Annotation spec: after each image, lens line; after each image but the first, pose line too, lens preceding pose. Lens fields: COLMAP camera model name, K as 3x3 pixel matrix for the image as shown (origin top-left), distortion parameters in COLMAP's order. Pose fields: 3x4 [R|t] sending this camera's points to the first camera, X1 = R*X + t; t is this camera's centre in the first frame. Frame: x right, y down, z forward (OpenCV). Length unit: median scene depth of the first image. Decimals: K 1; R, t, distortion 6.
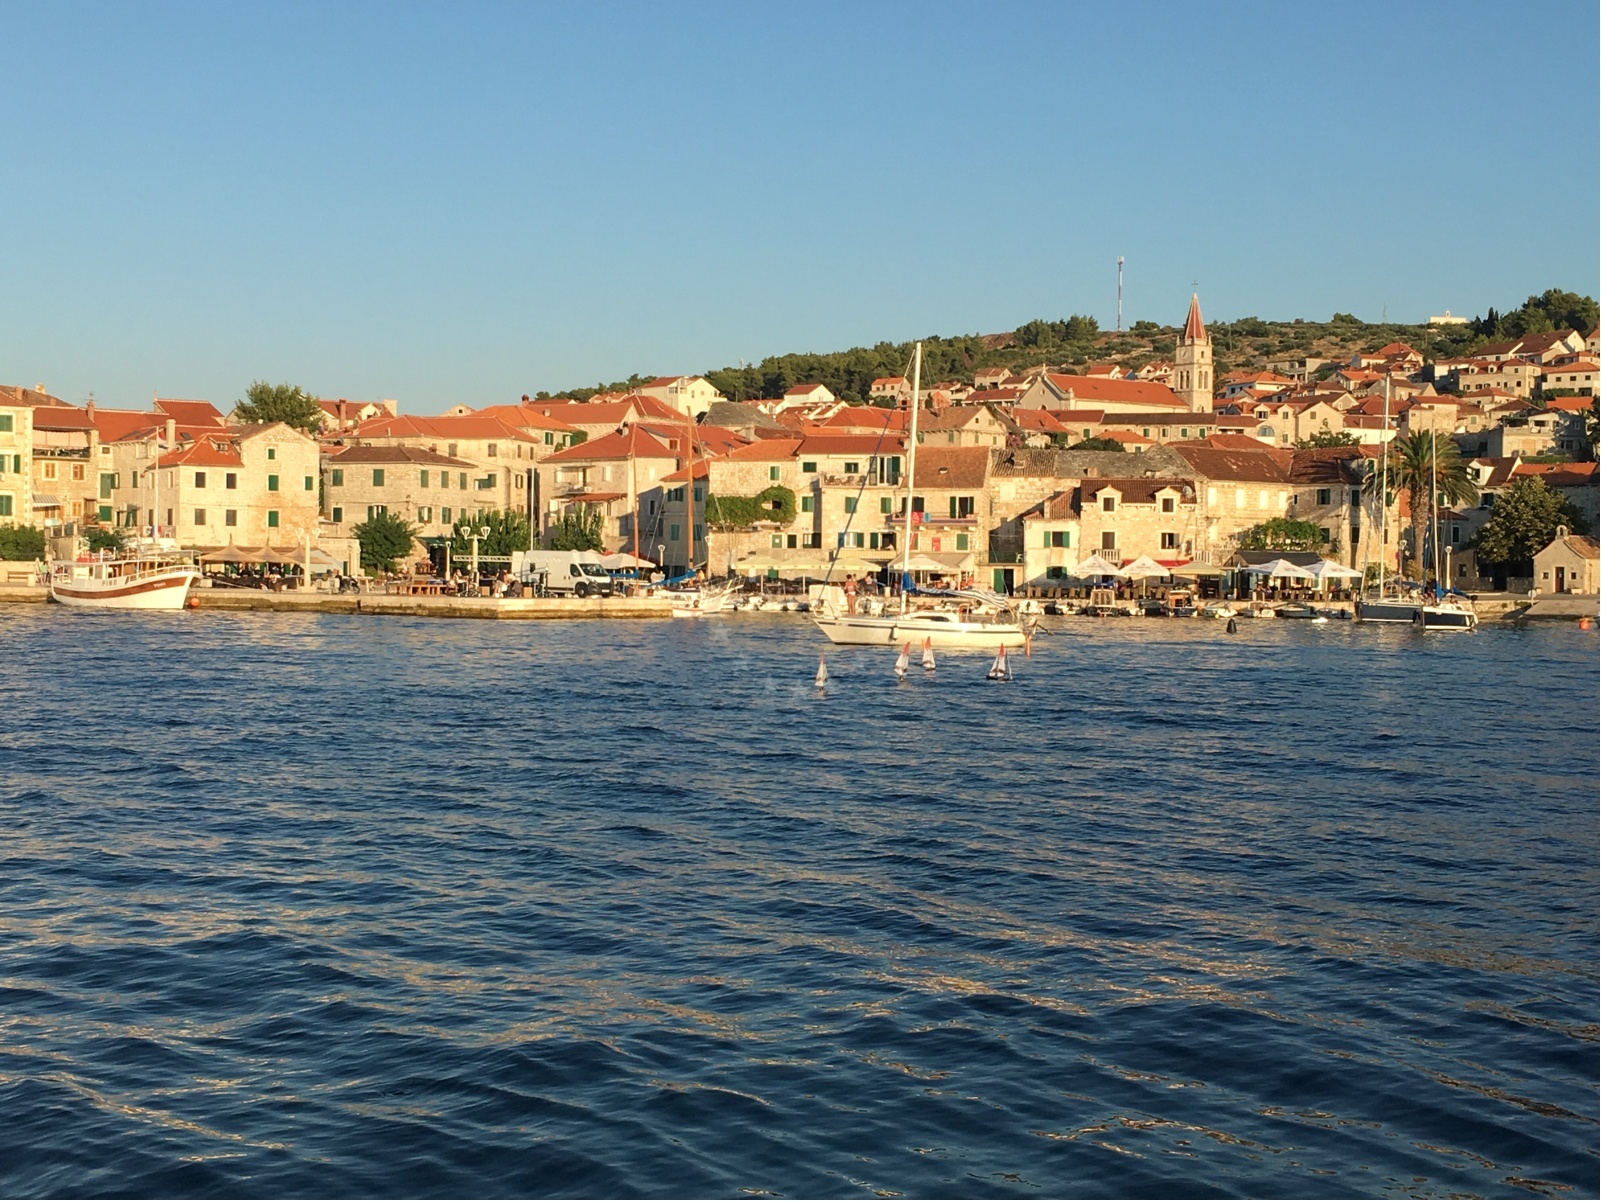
lens RADIAL K [[2358.5, 0, 800.5], [0, 2358.5, 596.6], [0, 0, 1]] dist [0.001028, 0.000000]
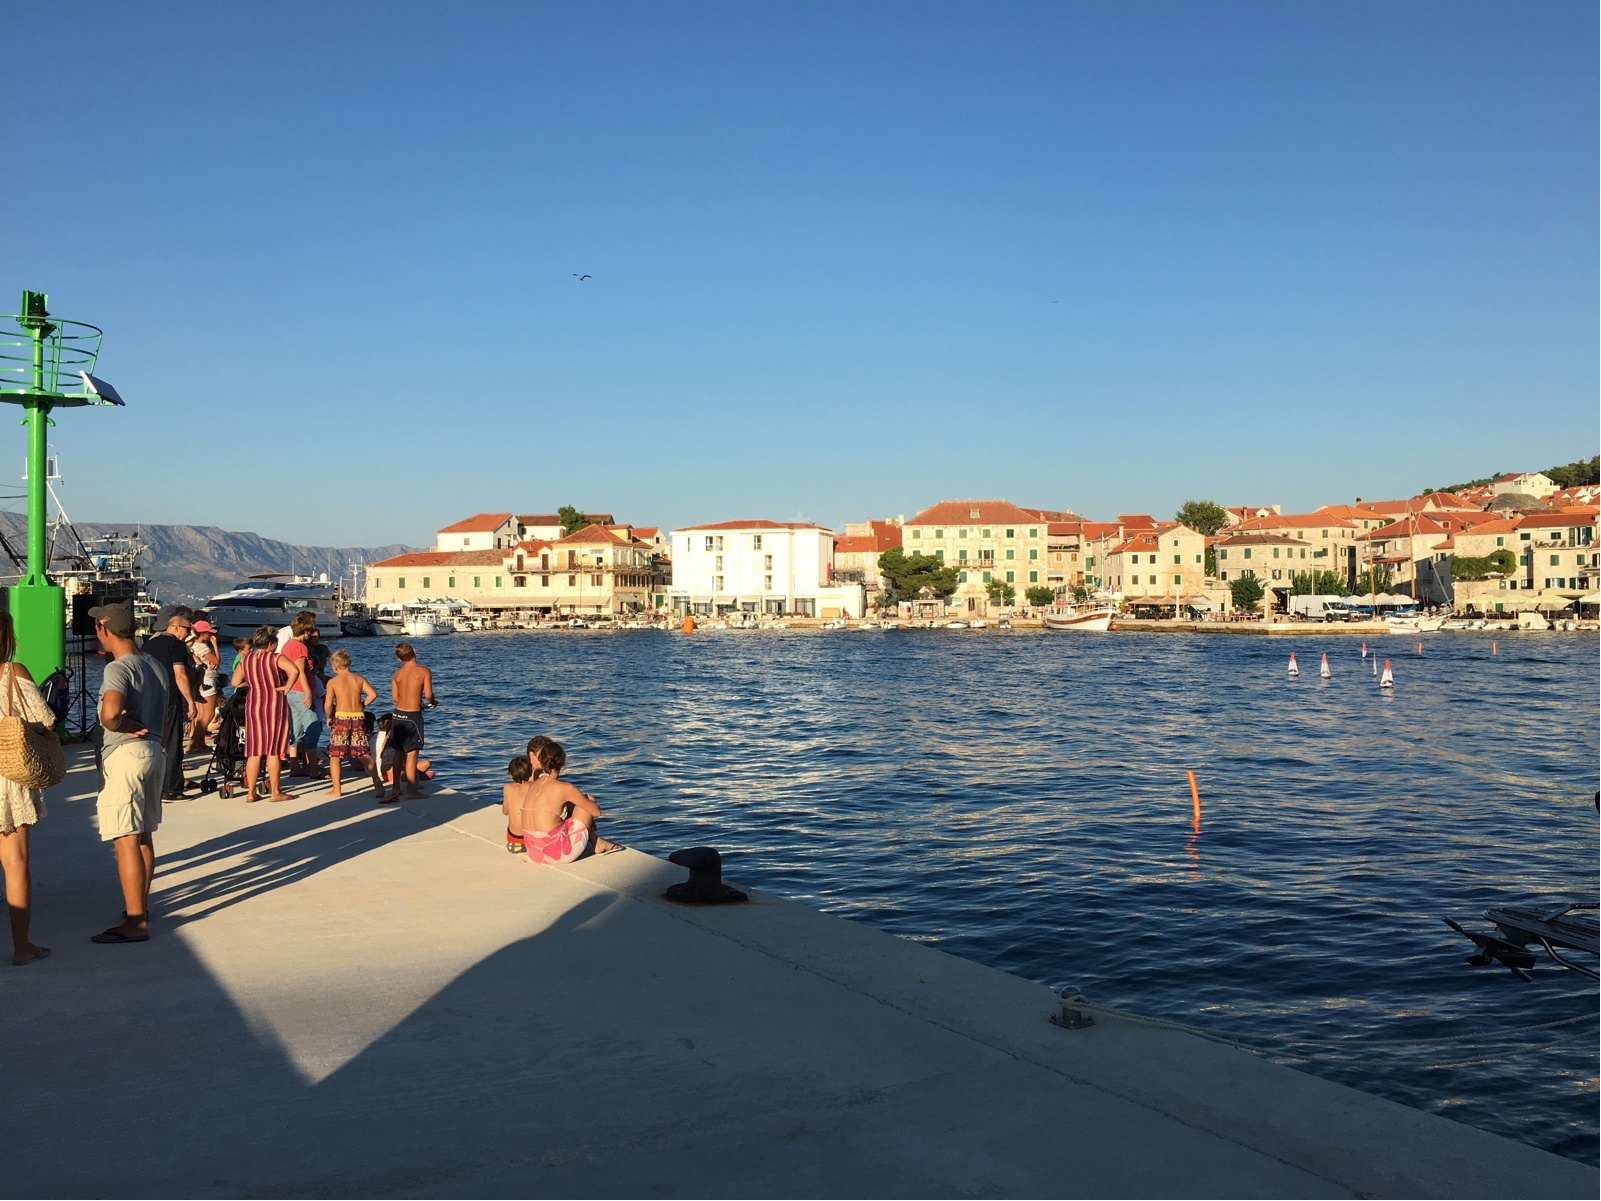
lens RADIAL K [[2358.5, 0, 800.5], [0, 2358.5, 602.3], [0, 0, 1]] dist [0.001028, 0.000000]
pose [[0.763493, -0.015630, -0.645627, 0.664314], [0.007651, 0.999856, -0.015159, 0.008272], [0.645771, 0.006634, 0.763502, -0.507080]]
